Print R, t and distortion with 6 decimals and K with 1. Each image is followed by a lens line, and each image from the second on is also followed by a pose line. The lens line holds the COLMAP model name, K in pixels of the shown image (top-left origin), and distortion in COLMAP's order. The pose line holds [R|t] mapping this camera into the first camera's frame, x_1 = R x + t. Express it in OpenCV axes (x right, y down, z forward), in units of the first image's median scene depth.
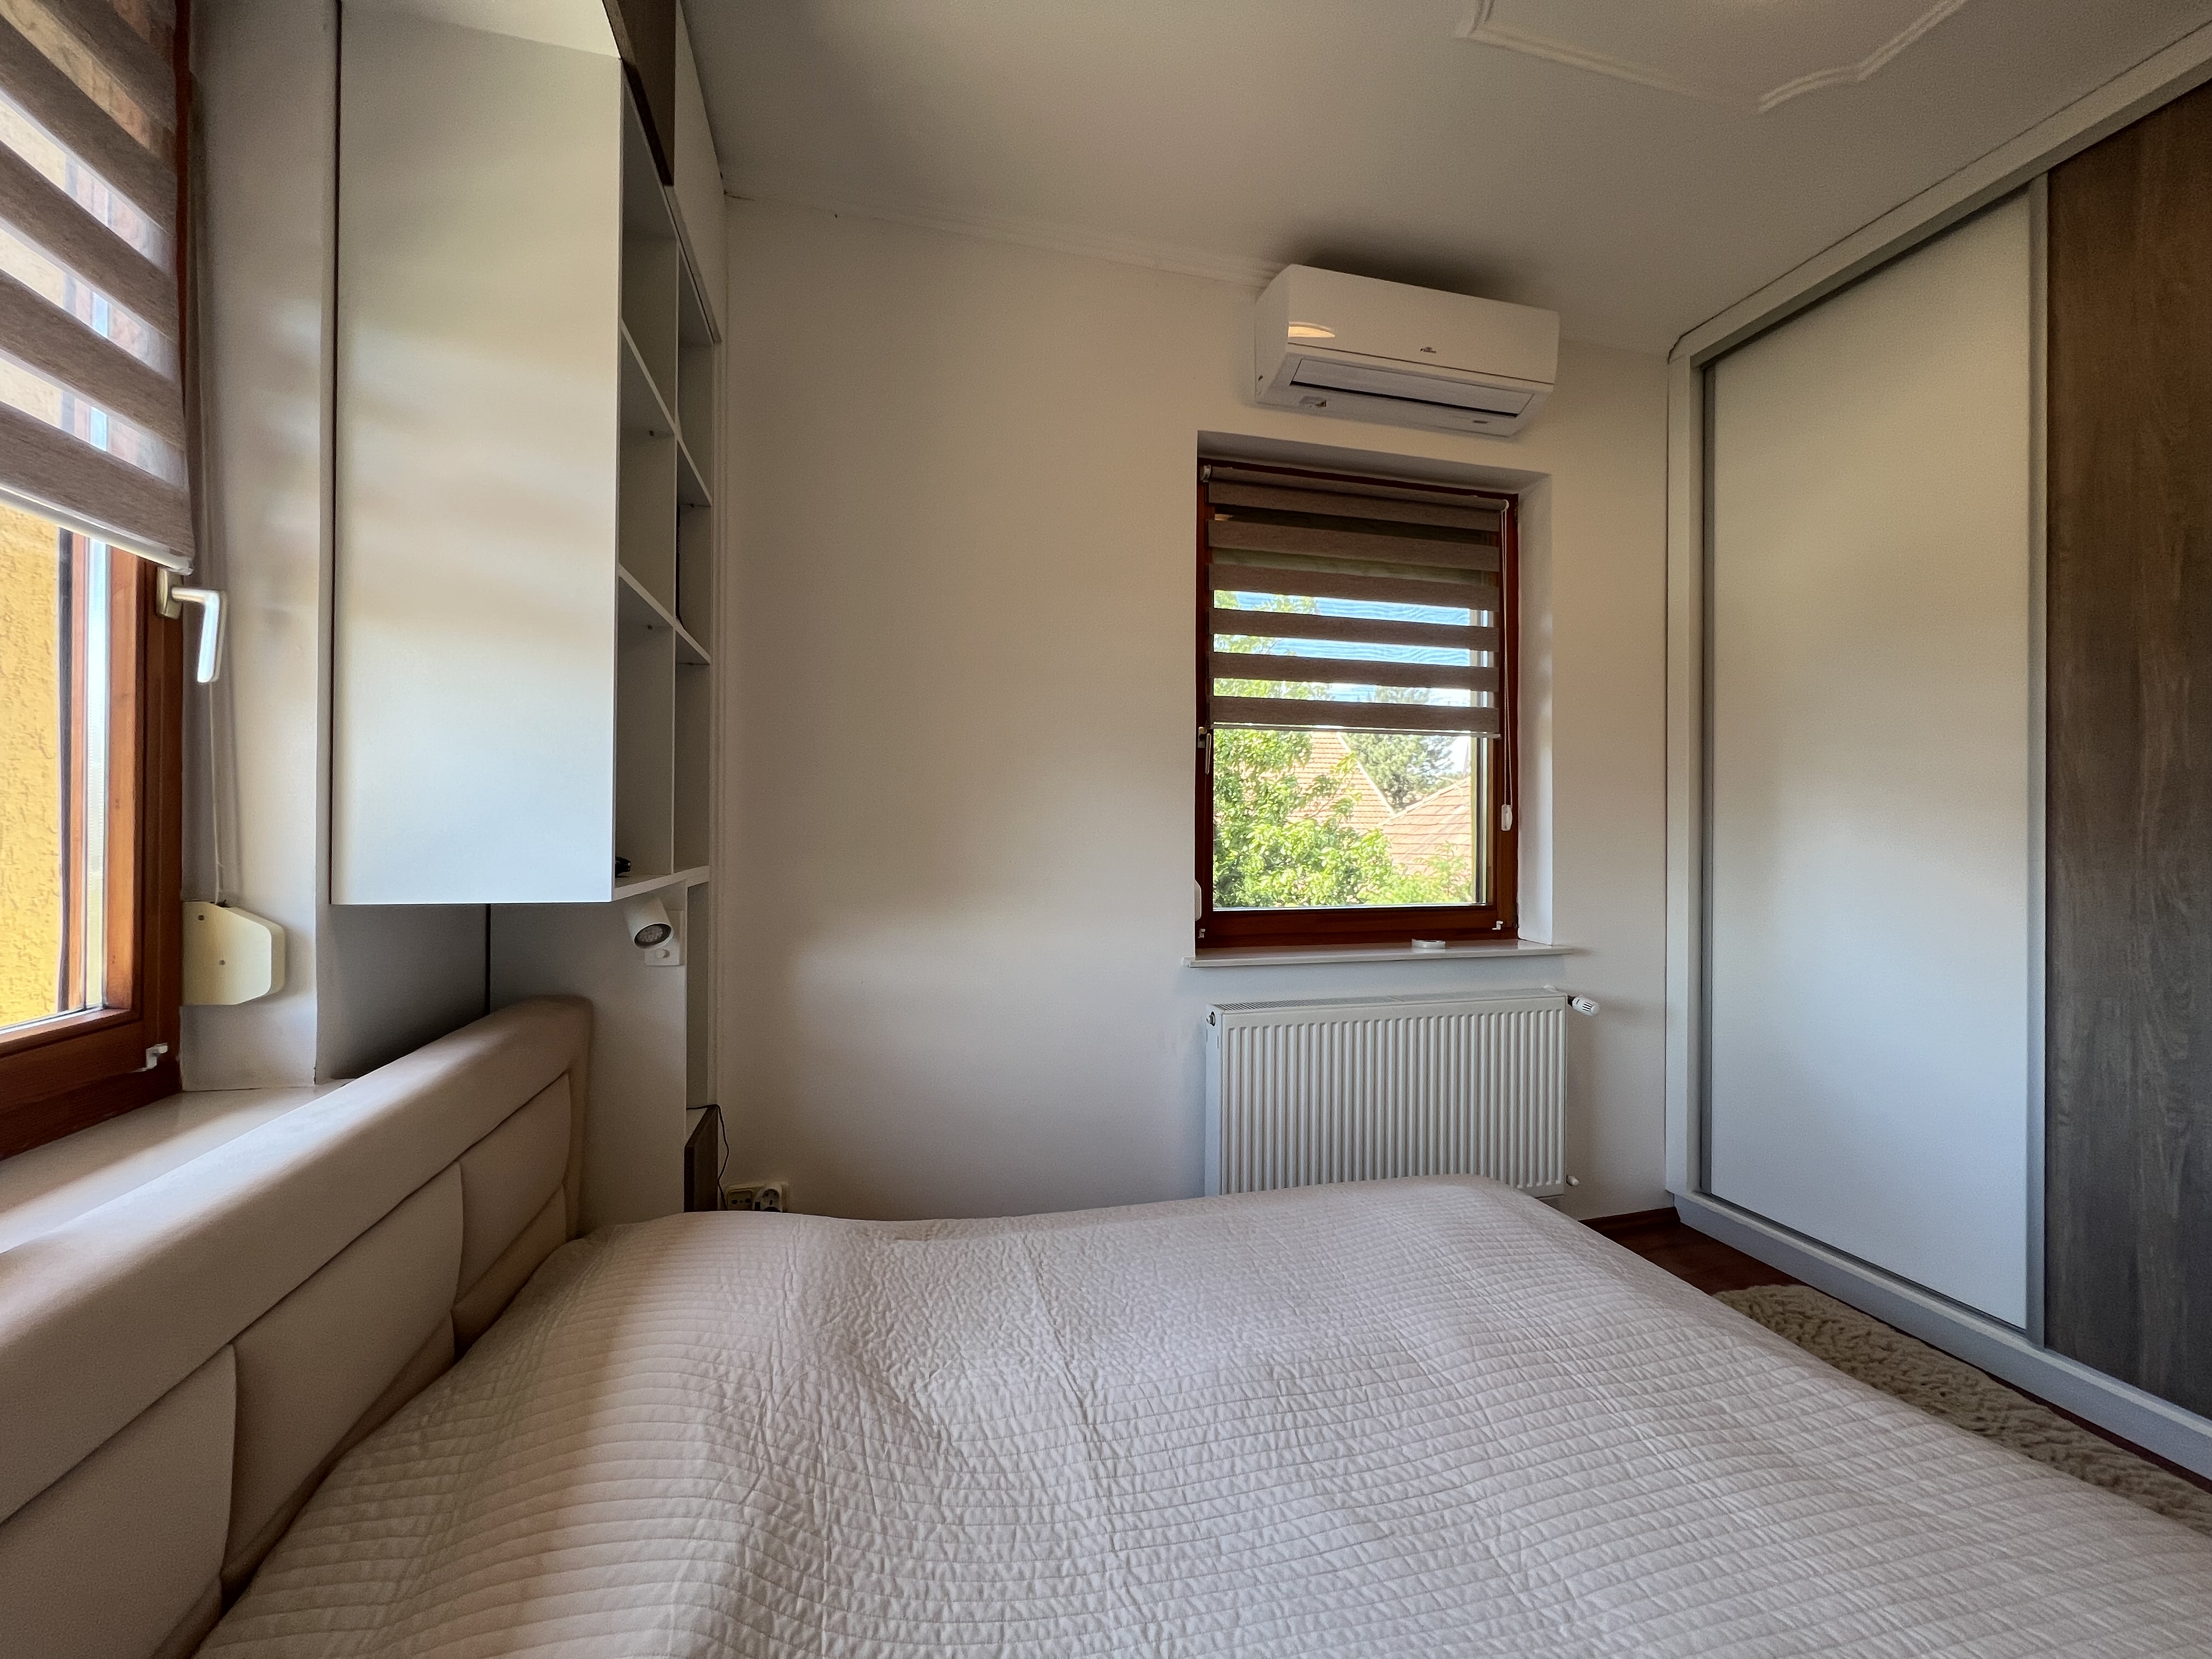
lens RADIAL K [[884.7, 0, 1104.2], [0, 884.7, 832.8], [0, 0, 1]] dist [-0.003306, 0.000452]
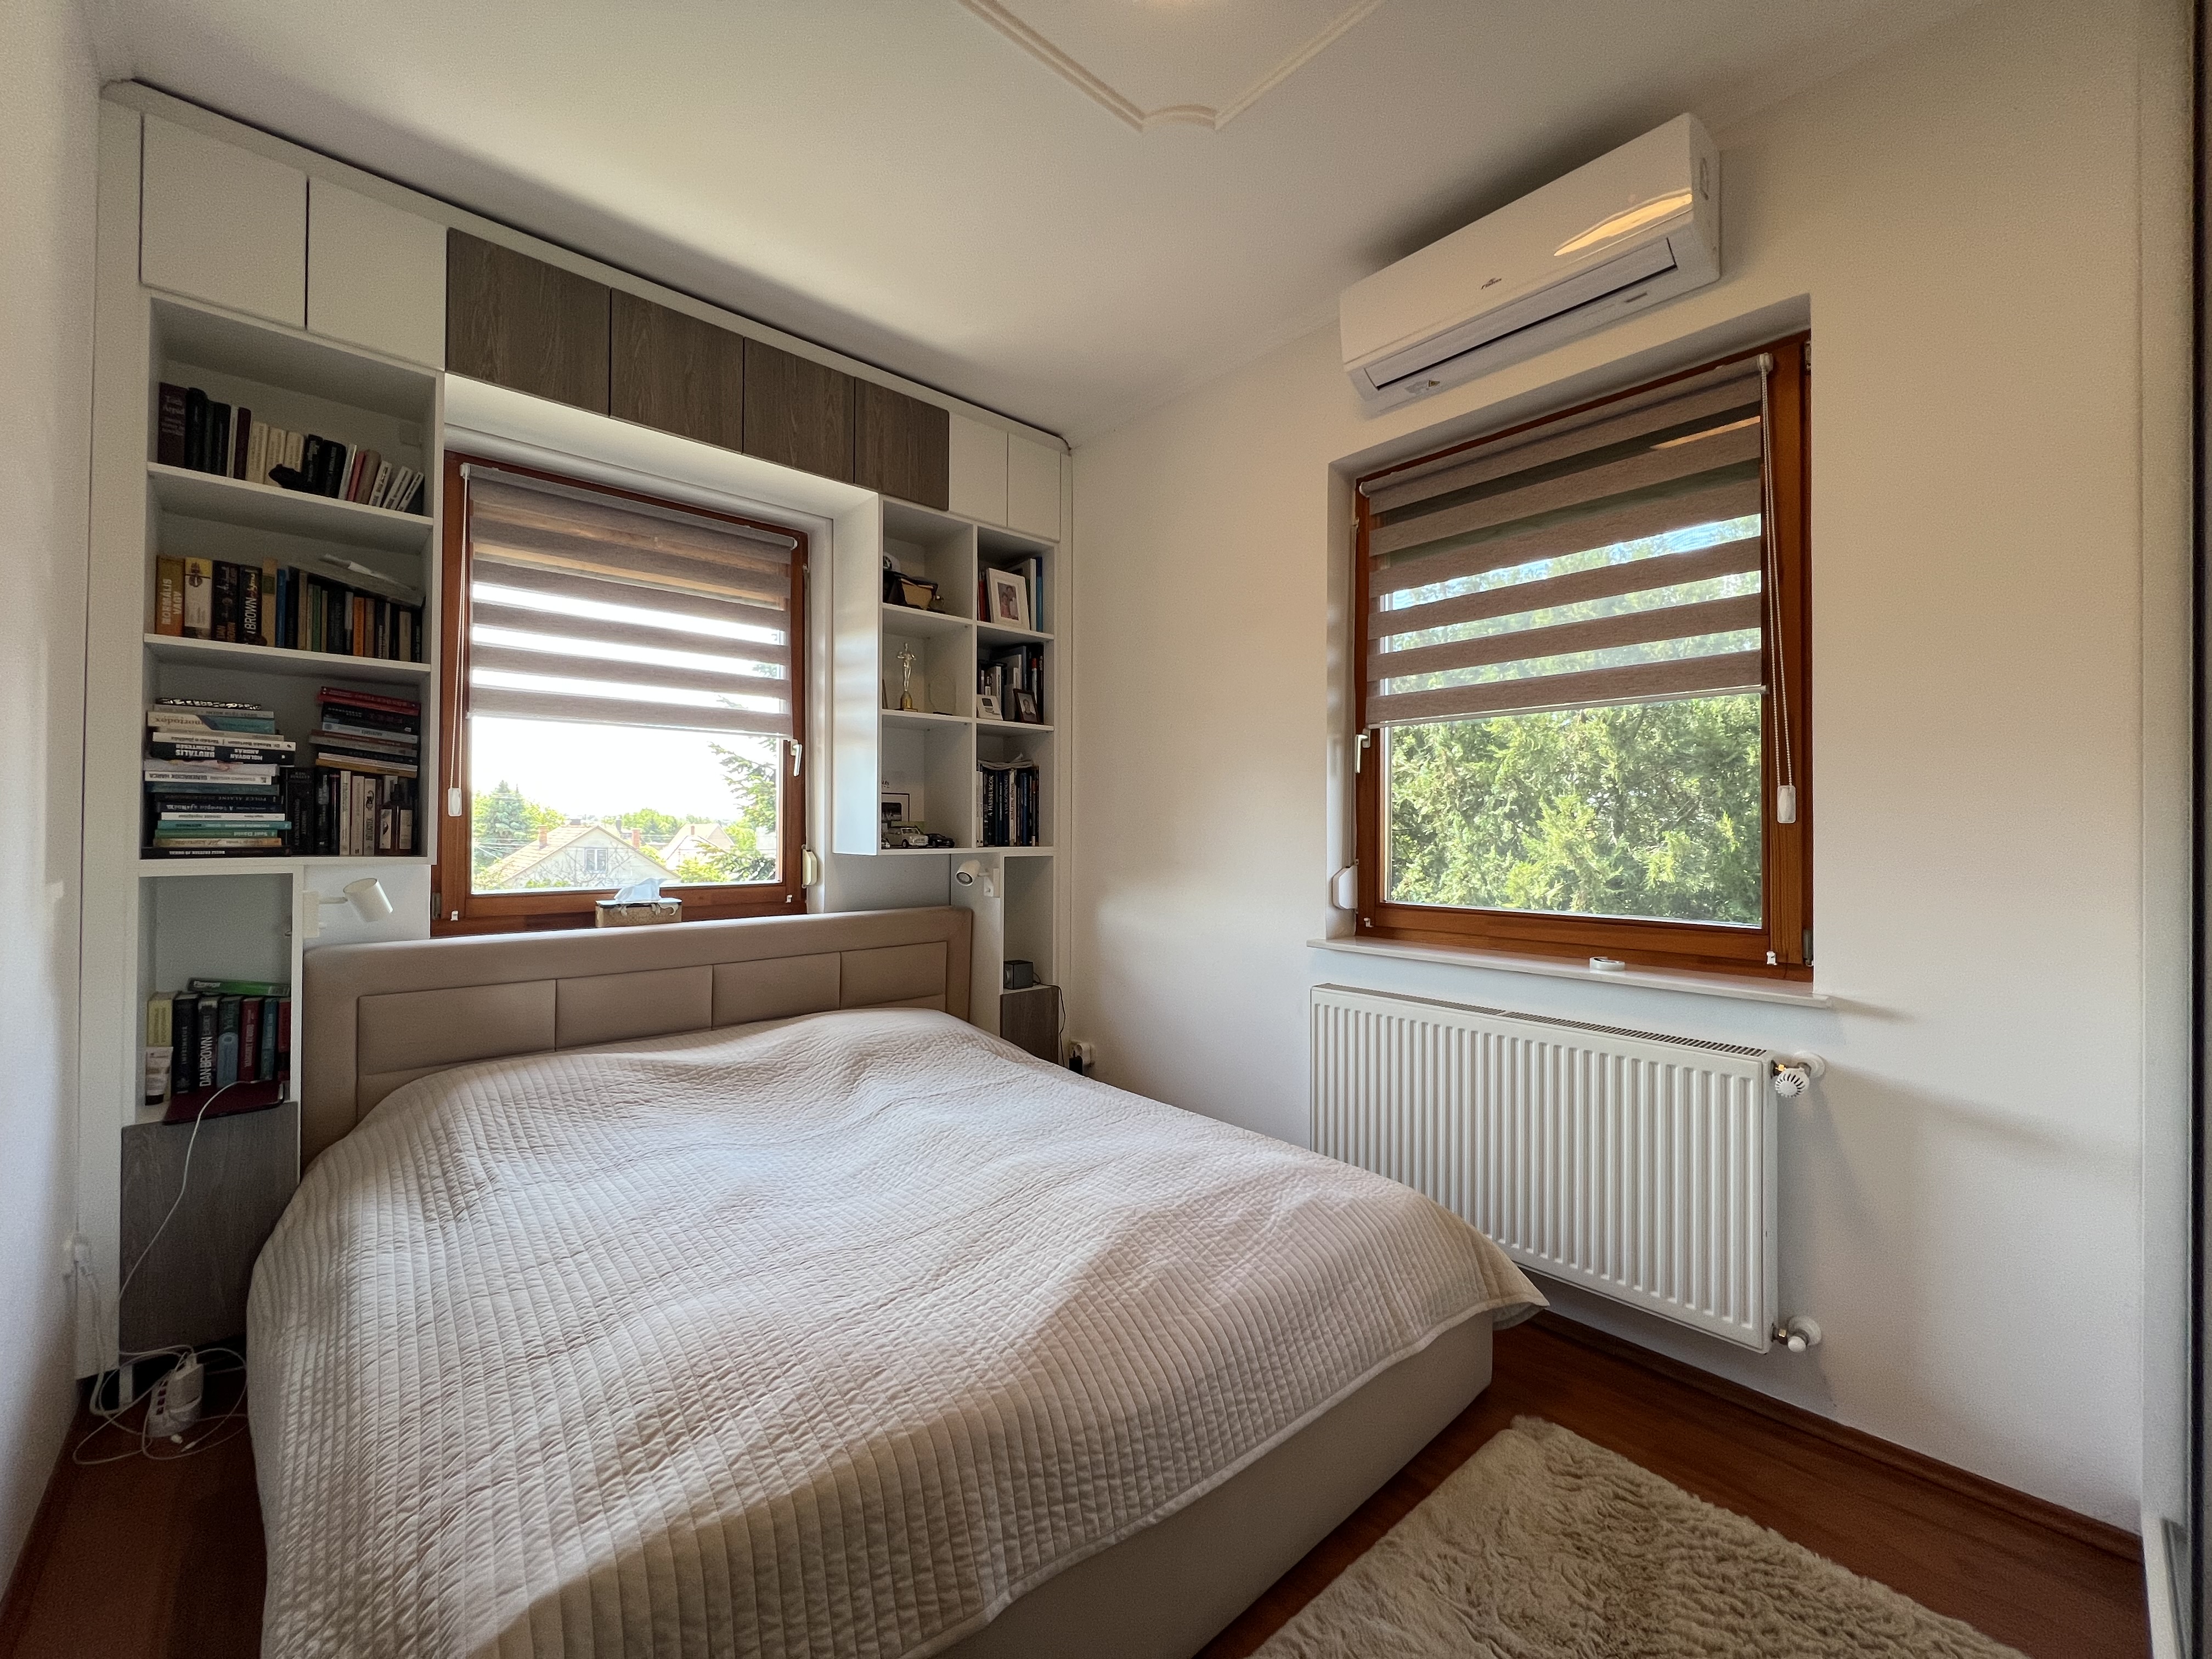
lens RADIAL K [[884.7, 0, 1107.1], [0, 884.7, 826.2], [0, 0, 1]] dist [-0.003306, 0.000452]
pose [[0.457916, -0.007029, -0.888968, 0.879227], [0.000005, 0.999969, -0.007904, 0.007339], [0.888996, 0.003615, 0.457902, 0.224896]]
